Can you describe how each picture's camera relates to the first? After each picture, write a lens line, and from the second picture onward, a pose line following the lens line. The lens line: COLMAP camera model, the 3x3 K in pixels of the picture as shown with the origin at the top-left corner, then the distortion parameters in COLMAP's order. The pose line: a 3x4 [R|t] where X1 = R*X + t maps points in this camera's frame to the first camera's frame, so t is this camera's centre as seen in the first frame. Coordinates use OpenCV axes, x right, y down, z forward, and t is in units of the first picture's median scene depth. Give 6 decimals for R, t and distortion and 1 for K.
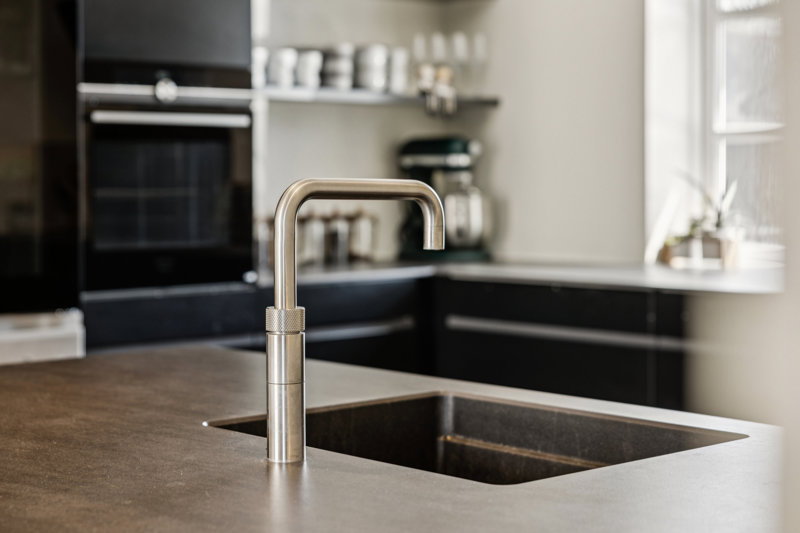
lens RADIAL K [[1565.3, 0, 400.0], [0, 1565.3, 266.5], [0, 0, 1]] dist [0.016798, -0.008807]
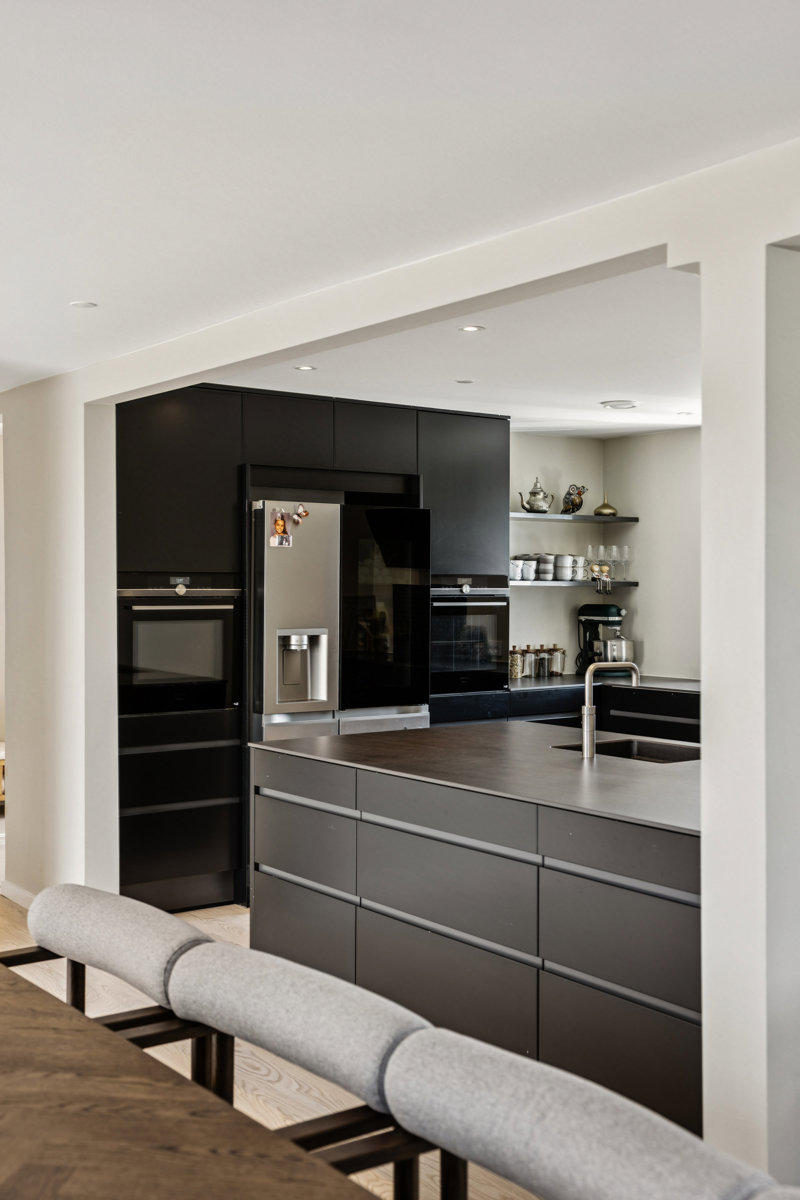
lens RADIAL K [[1346.9, 0, 365.6], [0, 1346.9, 602.5], [0, 0, 1]] dist [0.020648, 0.011652]
pose [[0.992953, 0.003300, -0.118466, -0.075102], [-0.008731, 0.998933, -0.045353, -0.020487], [0.118190, 0.046067, 0.991922, -0.651320]]
